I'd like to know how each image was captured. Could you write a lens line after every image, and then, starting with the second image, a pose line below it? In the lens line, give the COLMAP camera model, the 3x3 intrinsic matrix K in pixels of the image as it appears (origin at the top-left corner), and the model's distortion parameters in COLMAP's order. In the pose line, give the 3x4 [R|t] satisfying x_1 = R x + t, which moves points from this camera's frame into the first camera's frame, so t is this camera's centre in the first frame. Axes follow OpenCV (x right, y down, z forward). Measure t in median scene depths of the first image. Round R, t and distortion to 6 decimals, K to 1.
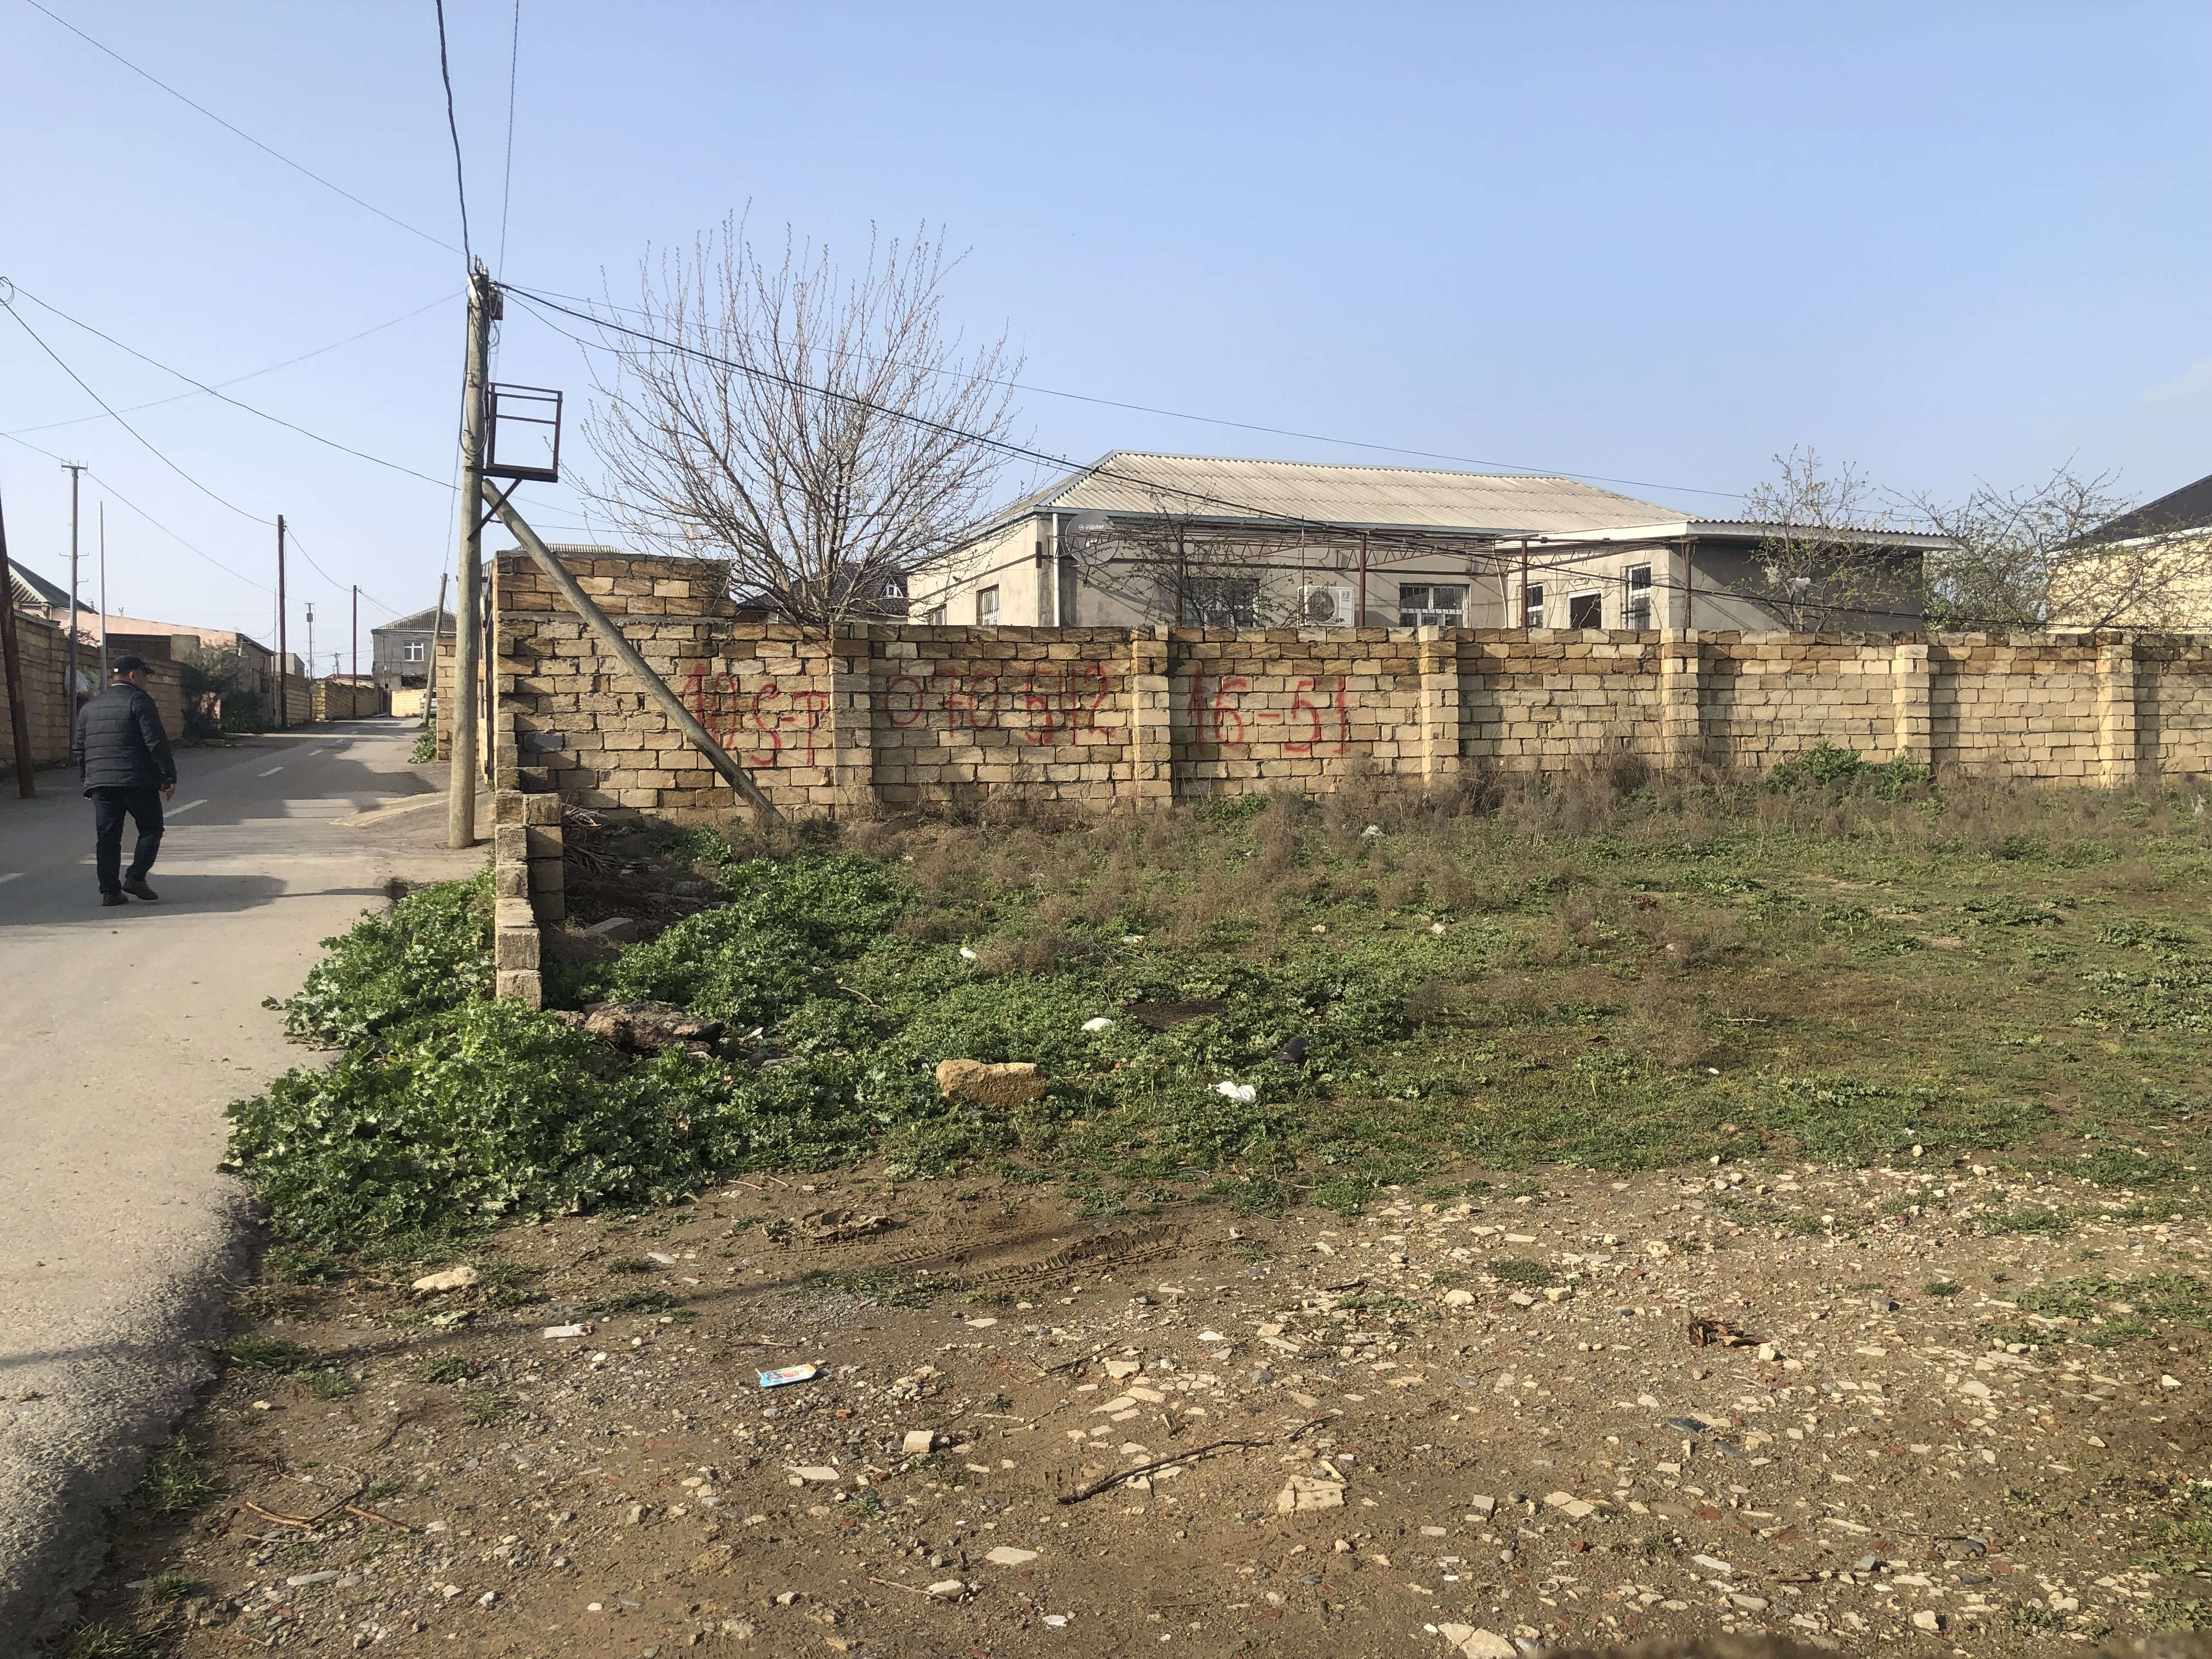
lens RADIAL K [[1799.0, 0, 1097.9], [0, 1799.0, 823.4], [0, 0, 1]] dist [0.041877, -0.056290]
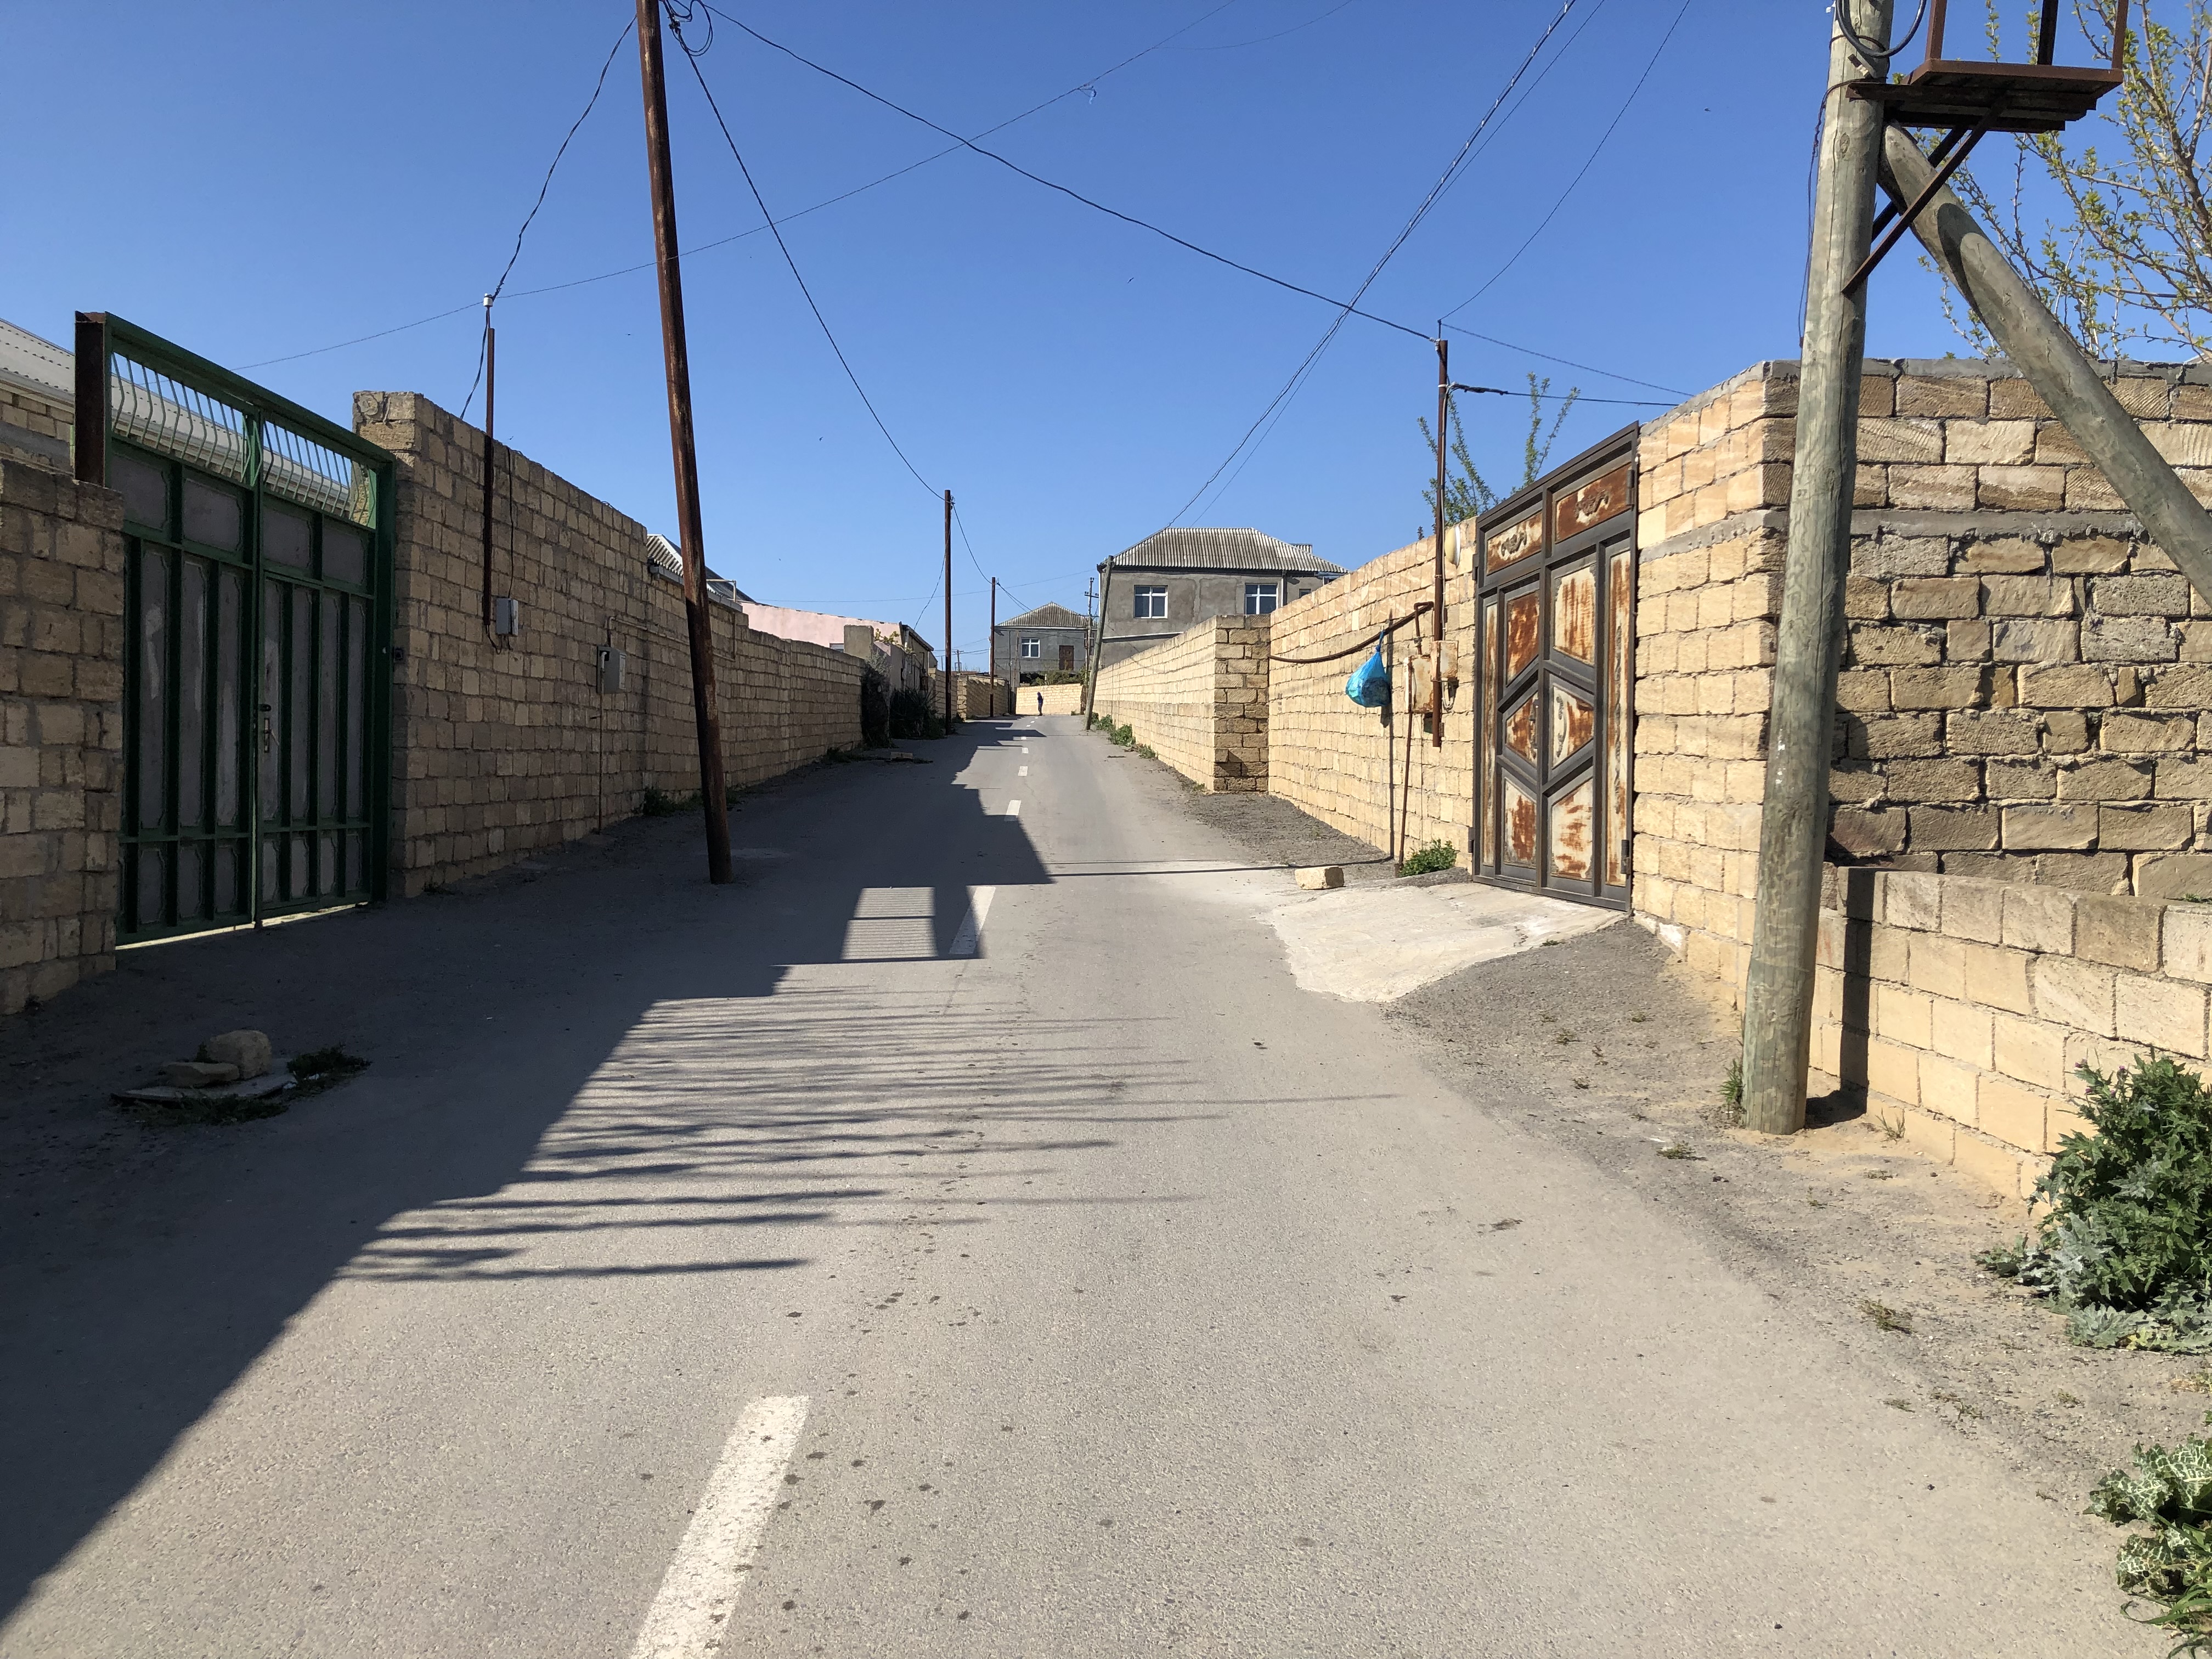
lens RADIAL K [[1799.0, 0, 1107.1], [0, 1799.0, 826.8], [0, 0, 1]] dist [0.041877, -0.056290]
pose [[0.958043, 0.019070, -0.285988, -0.349774], [-0.017633, 0.999816, 0.007597, -0.045732], [0.286081, -0.002236, 0.958203, 0.557303]]
